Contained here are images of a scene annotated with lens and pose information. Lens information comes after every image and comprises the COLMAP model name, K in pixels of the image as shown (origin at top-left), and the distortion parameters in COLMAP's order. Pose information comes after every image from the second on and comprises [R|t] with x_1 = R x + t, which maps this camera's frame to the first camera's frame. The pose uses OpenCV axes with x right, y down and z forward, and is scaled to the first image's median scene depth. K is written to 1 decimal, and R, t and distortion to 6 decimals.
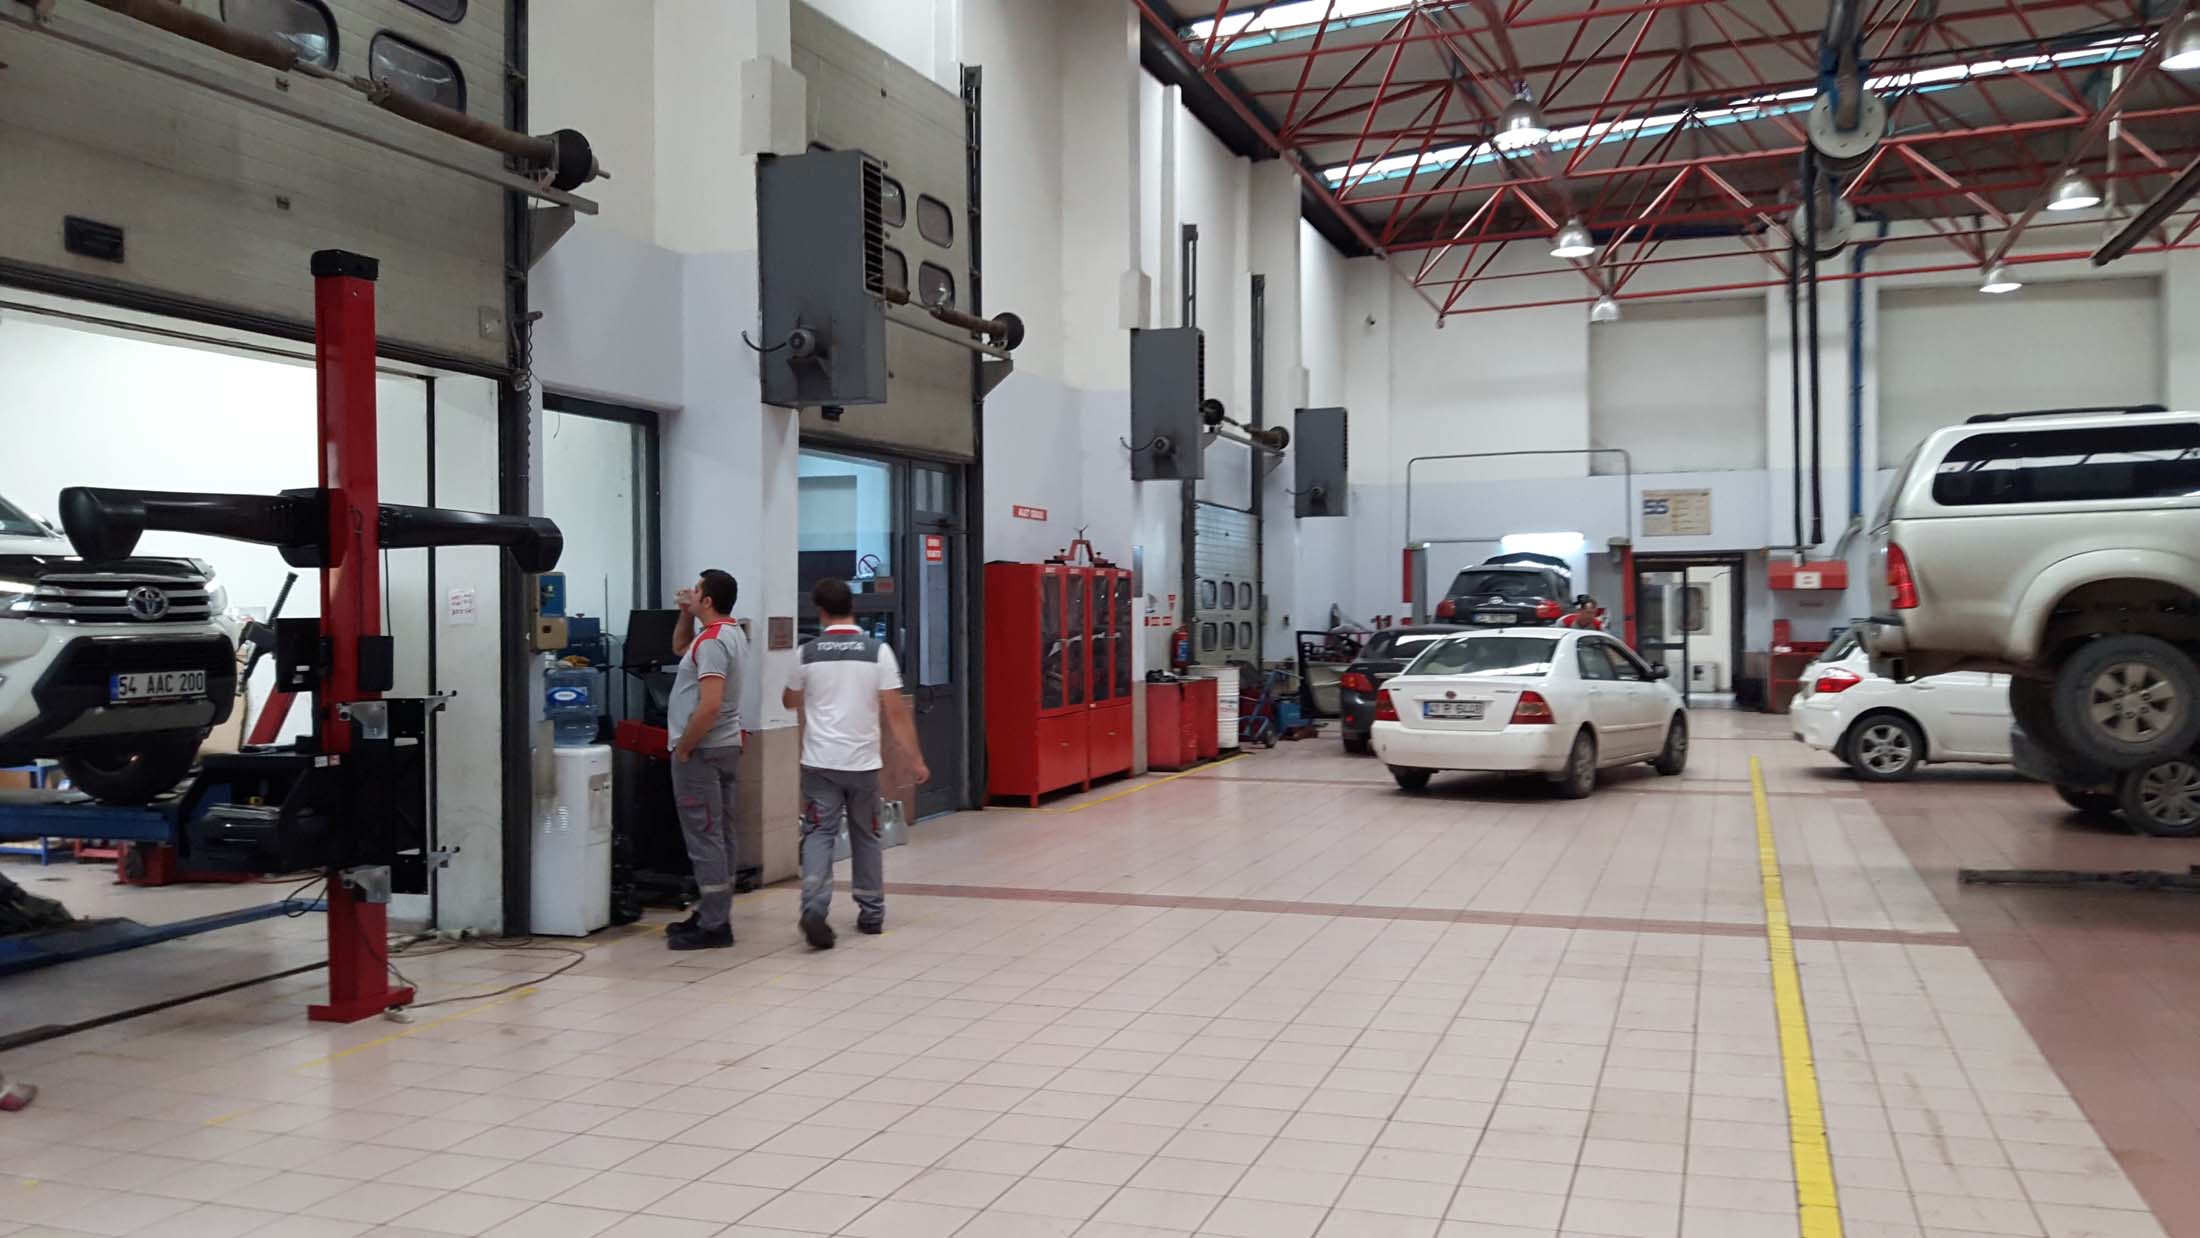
lens RADIAL K [[1783.0, 0, 1113.9], [0, 1783.0, 610.8], [0, 0, 1]] dist [0.106188, -0.236871]
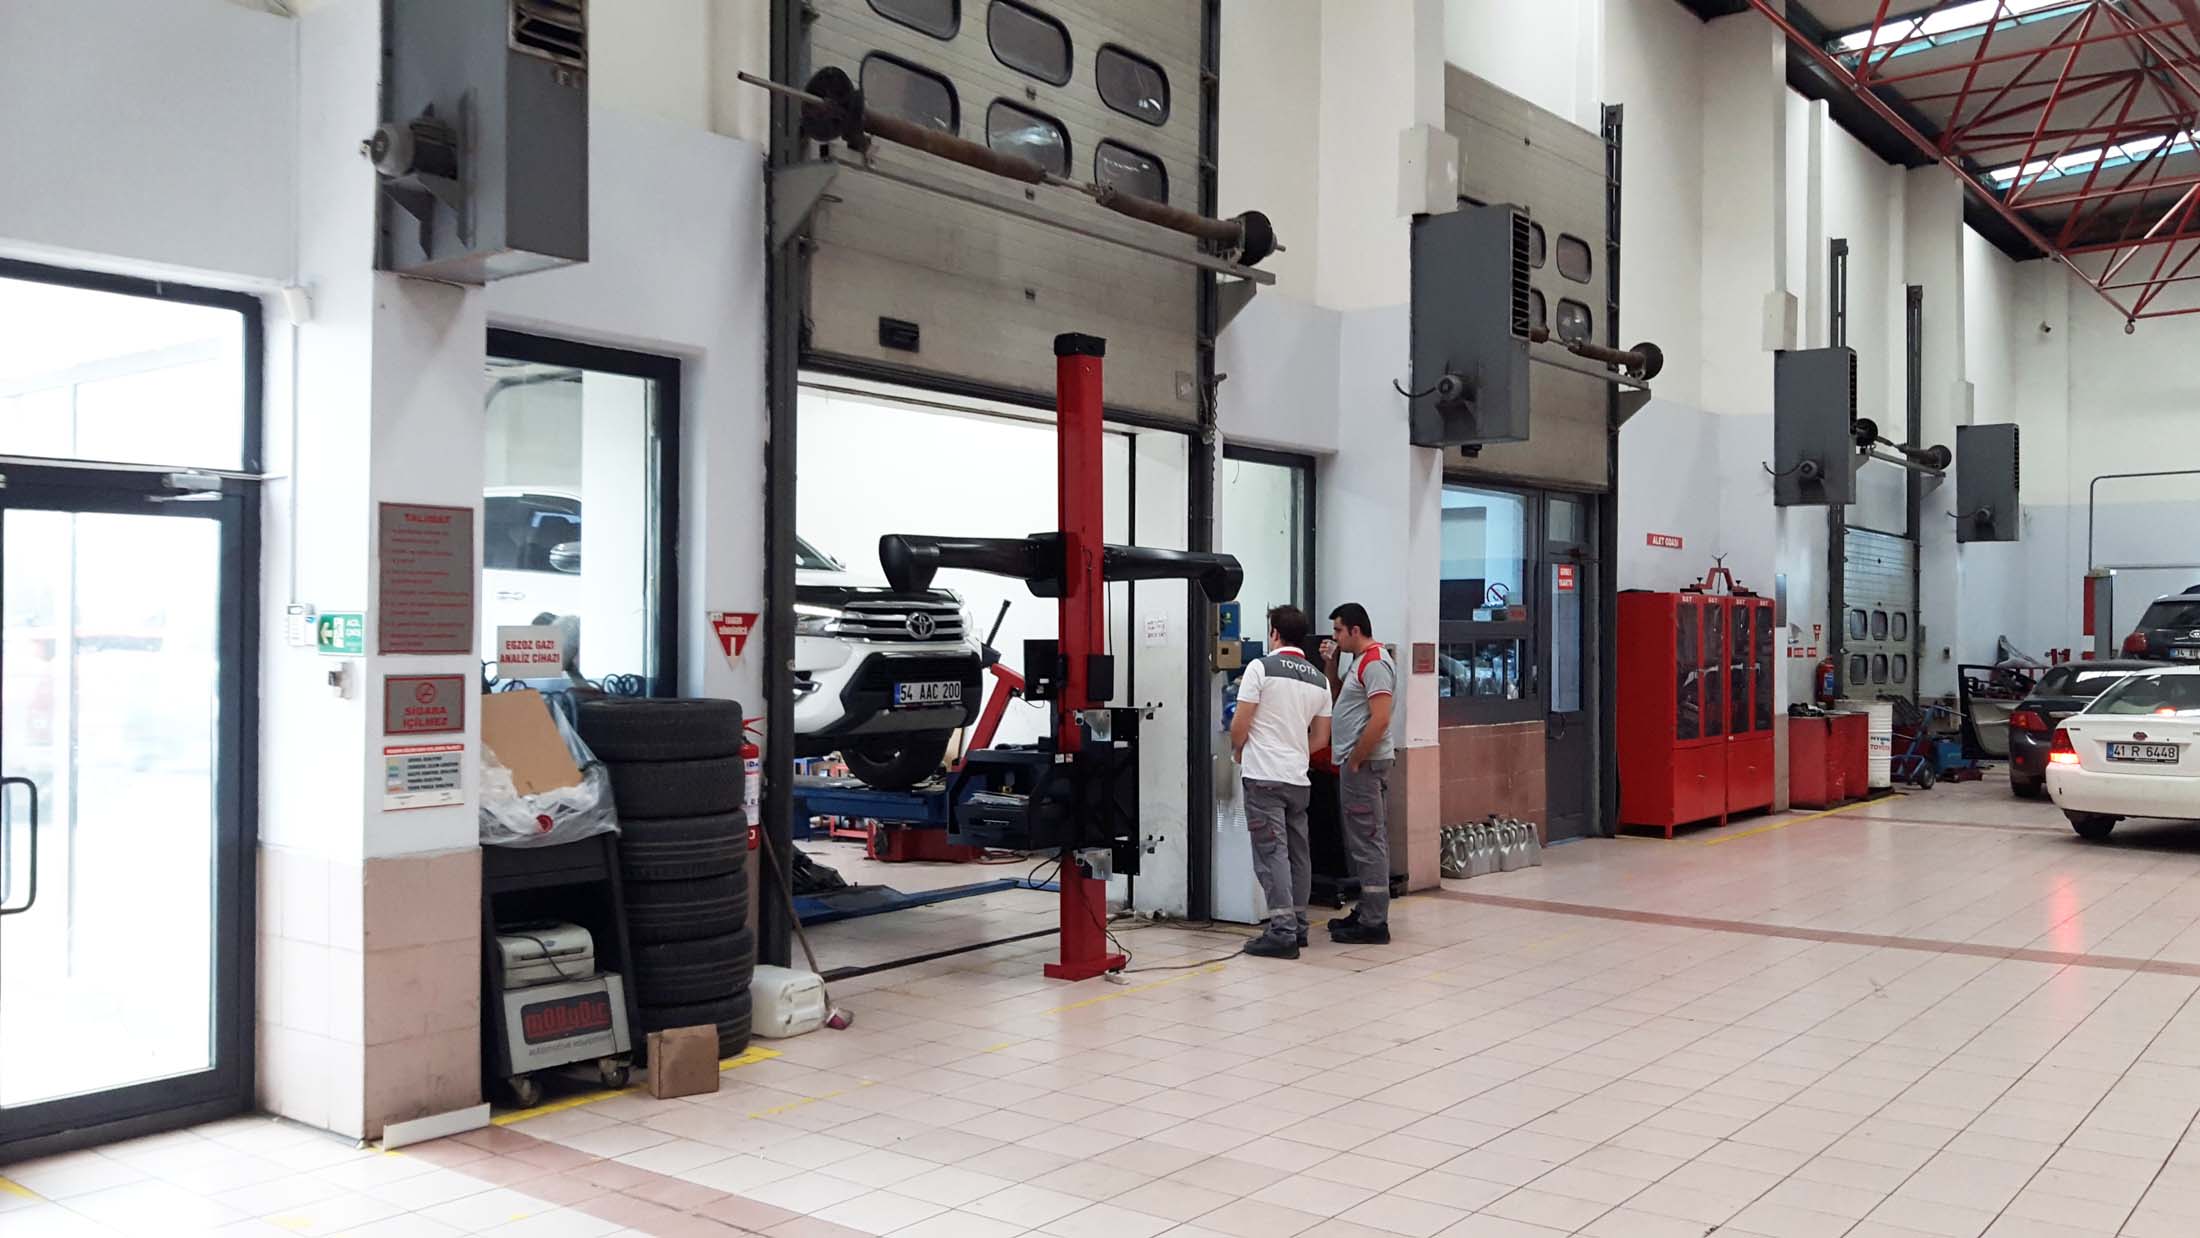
lens RADIAL K [[1778.4, 0, 1100.0], [0, 1778.4, 619.0], [0, 0, 1]] dist [0.153311, -0.373902]
pose [[0.942798, 0.007014, -0.333291, -0.012846], [-0.010309, 0.999914, -0.008119, -0.000268], [0.333205, 0.011091, 0.942789, -0.075014]]
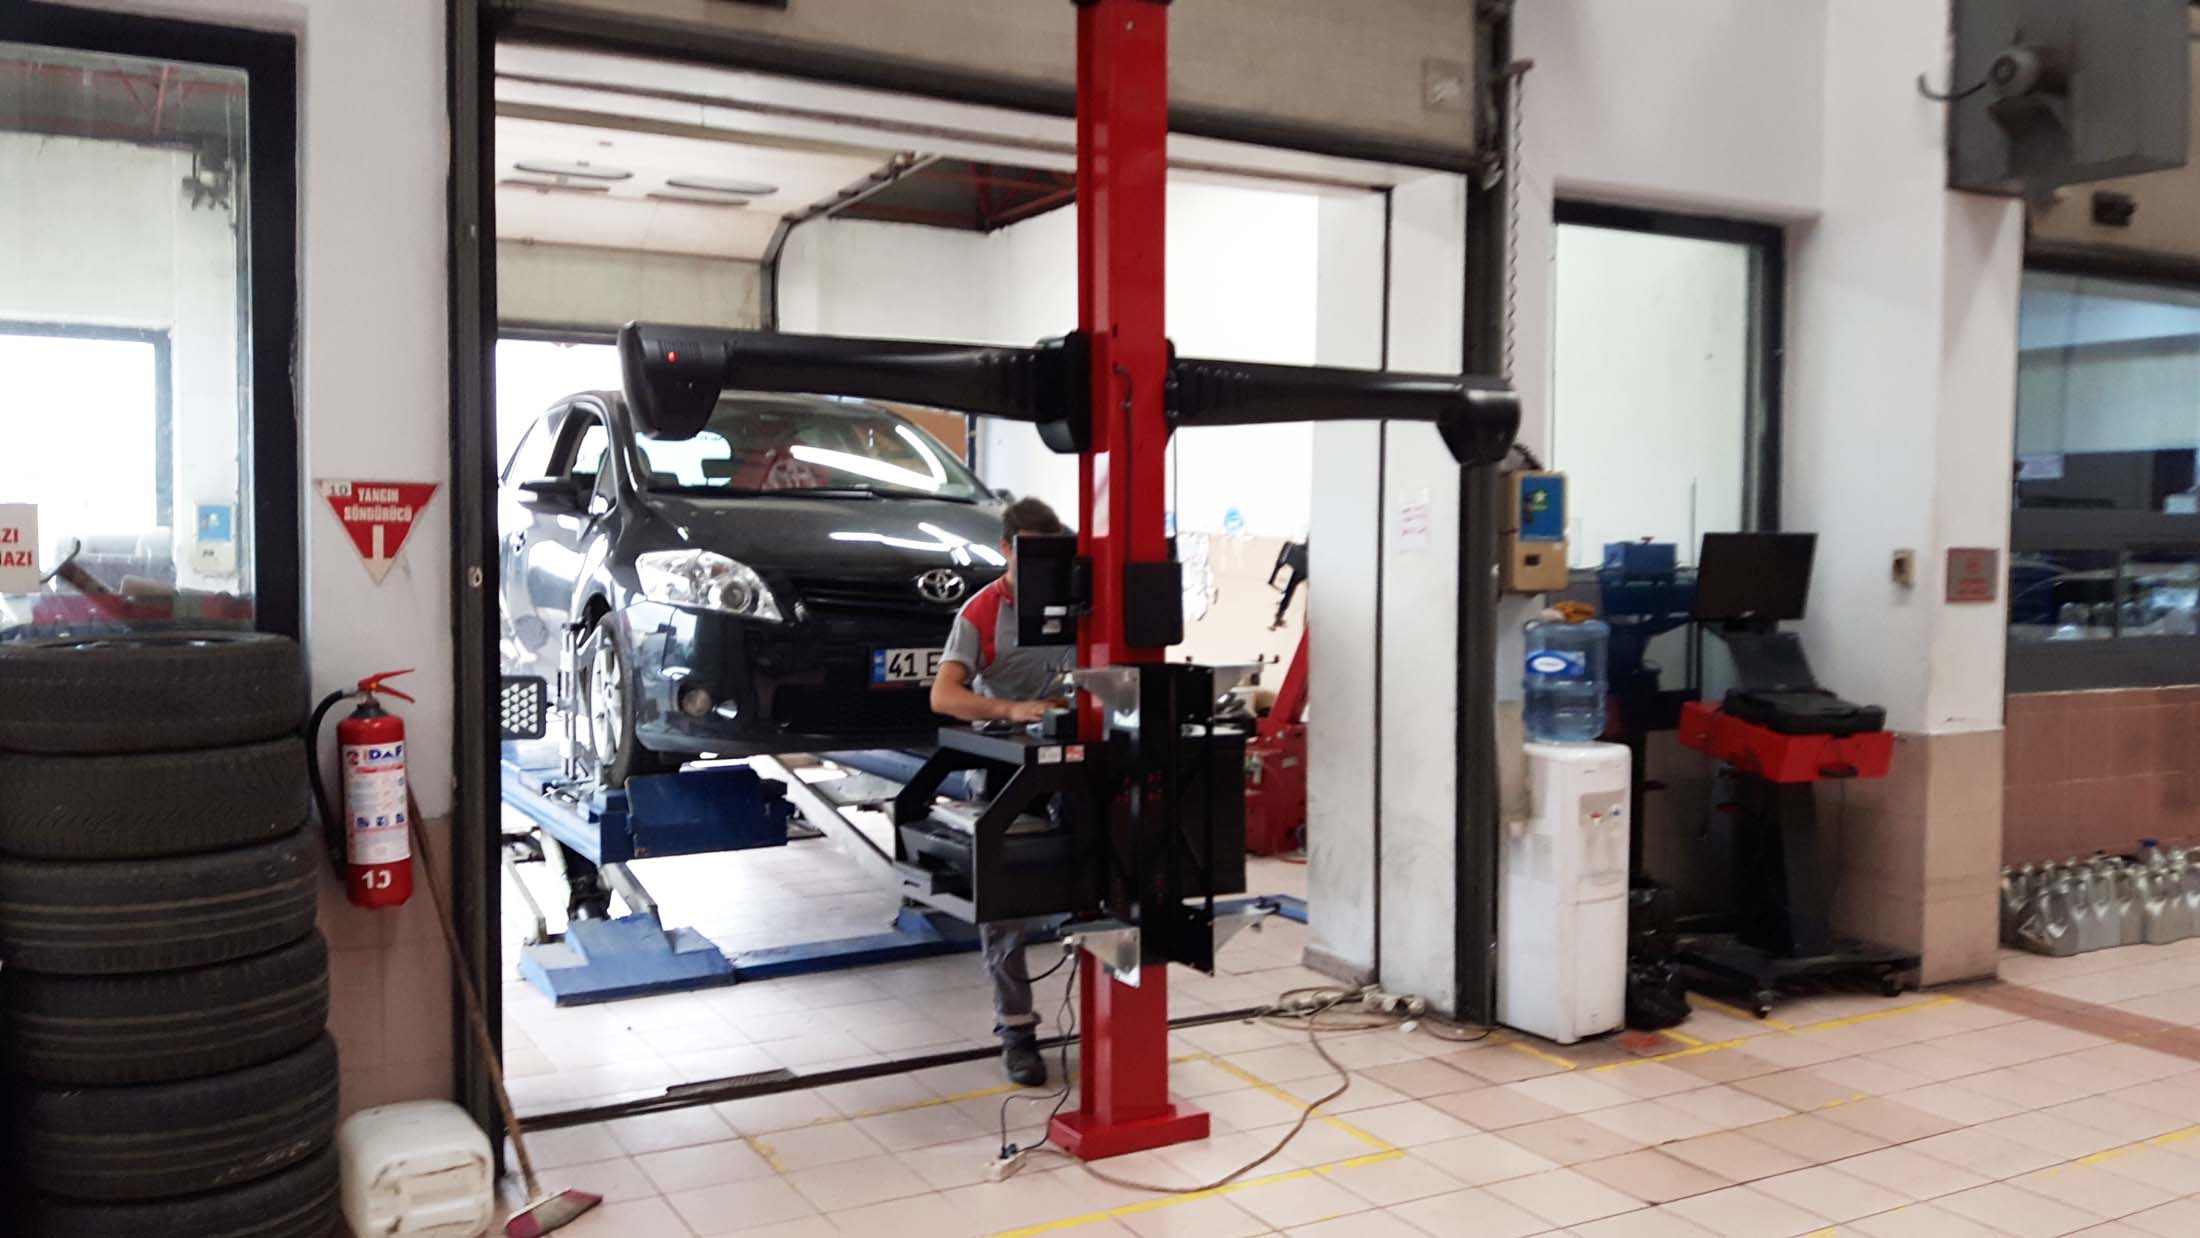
lens RADIAL K [[1783.0, 0, 1113.9], [0, 1783.0, 610.8], [0, 0, 1]] dist [0.106188, -0.236871]
pose [[0.742415, 0.042640, -0.668582, 0.004870], [-0.014934, 0.998778, 0.047115, 0.000253], [0.669774, -0.024994, 0.742145, 0.356895]]
